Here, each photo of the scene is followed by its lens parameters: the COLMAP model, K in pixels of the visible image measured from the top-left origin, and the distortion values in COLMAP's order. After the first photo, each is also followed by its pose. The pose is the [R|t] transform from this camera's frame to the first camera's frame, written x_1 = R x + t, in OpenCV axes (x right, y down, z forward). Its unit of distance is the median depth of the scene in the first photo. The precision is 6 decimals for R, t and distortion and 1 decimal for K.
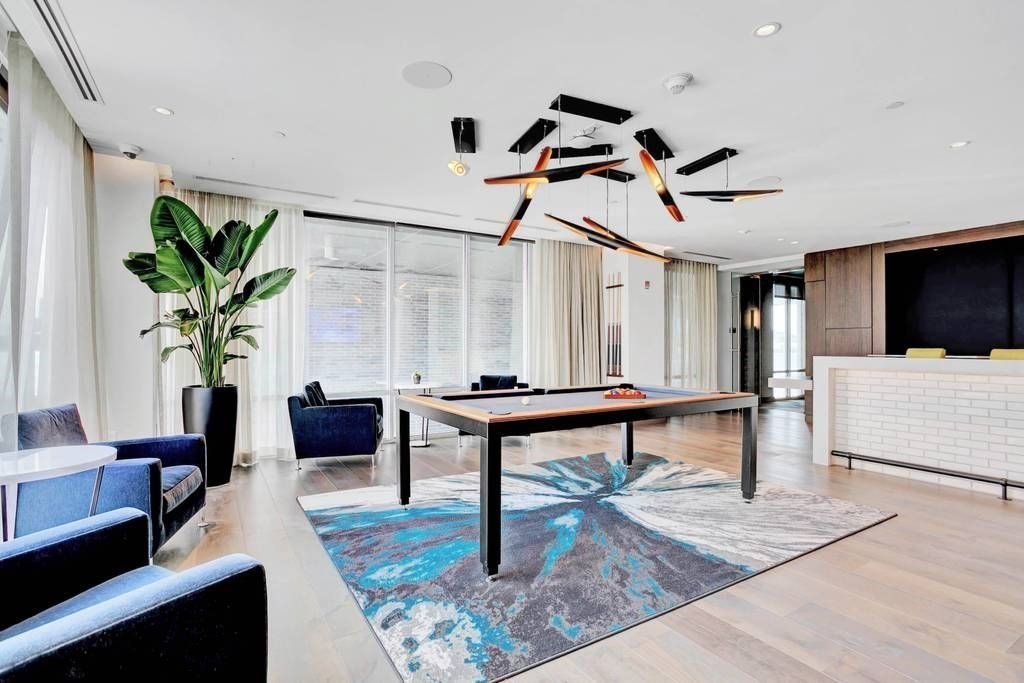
lens RADIAL K [[498.0, 0, 510.2], [0, 498.0, 341.6], [0, 0, 1]] dist [0.009397, -0.000346]
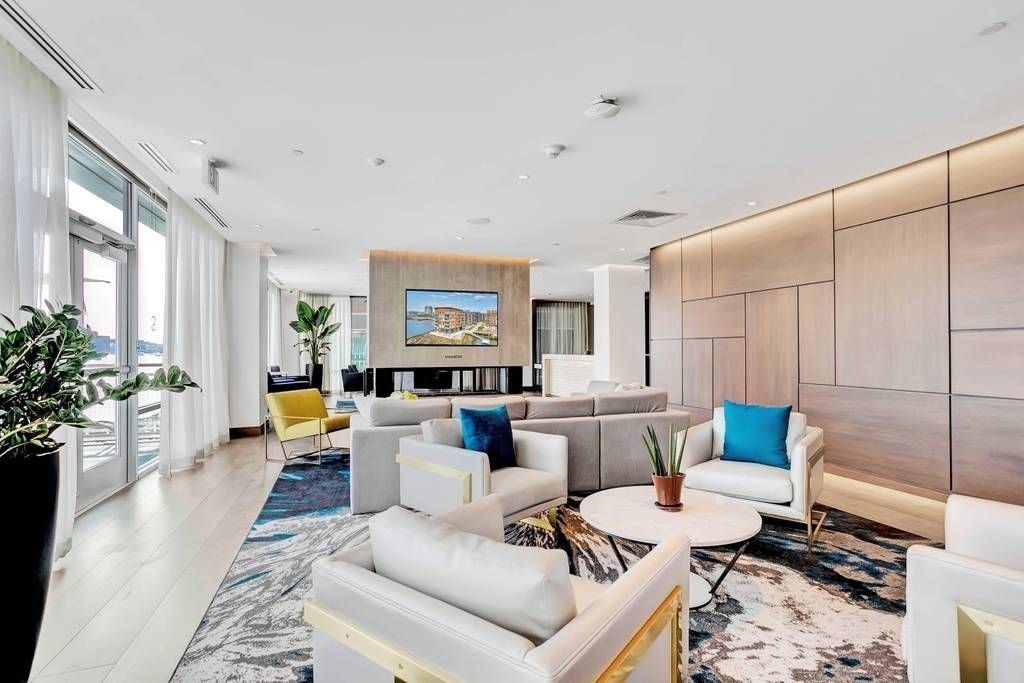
lens RADIAL K [[498.0, 0, 513.5], [0, 498.0, 345.4], [0, 0, 1]] dist [0.009397, -0.000346]
pose [[0.983387, -0.005187, -0.181446, 1.071944], [0.005193, 0.999986, -0.000447, -0.012262], [0.181445, -0.000503, 0.983401, -1.653941]]
